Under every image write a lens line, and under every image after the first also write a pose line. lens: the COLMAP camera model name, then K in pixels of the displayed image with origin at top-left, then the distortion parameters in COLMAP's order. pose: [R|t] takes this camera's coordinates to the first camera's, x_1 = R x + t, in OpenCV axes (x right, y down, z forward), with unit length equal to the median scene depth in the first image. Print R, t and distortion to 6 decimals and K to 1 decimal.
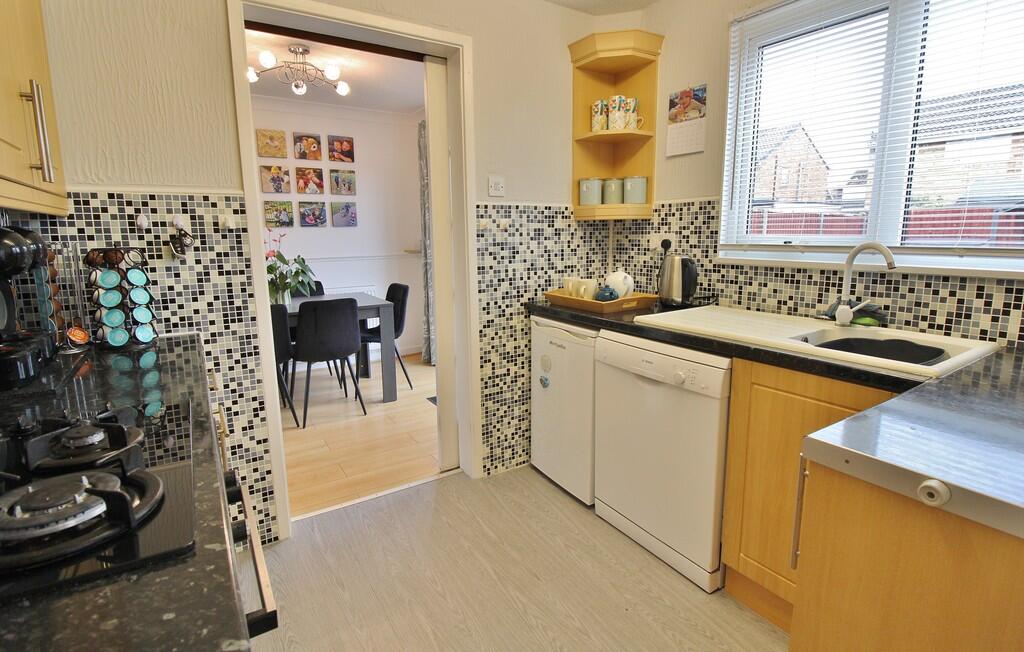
lens RADIAL K [[499.1, 0, 514.1], [0, 499.1, 323.5], [0, 0, 1]] dist [-0.001793, -0.000275]
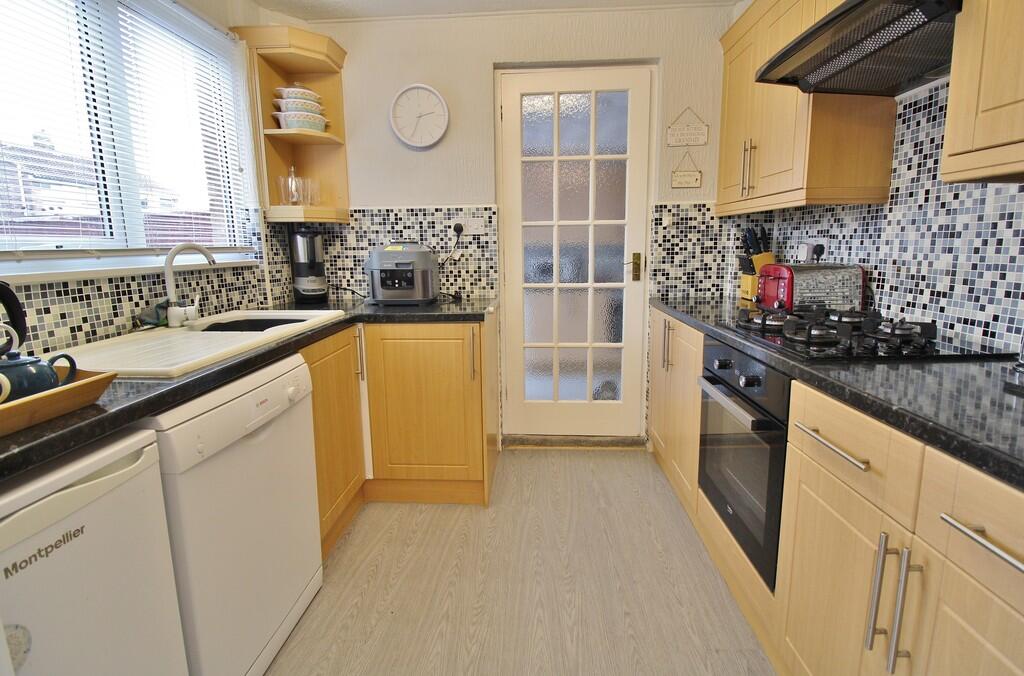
lens RADIAL K [[473.2, 0, 512.7], [0, 473.2, 331.8], [0, 0, 1]] dist [0.001731, 0.000012]
pose [[-0.811257, -0.102059, 0.575714, -0.396622], [0.110237, 0.940290, 0.322027, -0.199013], [-0.574204, 0.324712, -0.751566, 1.203128]]
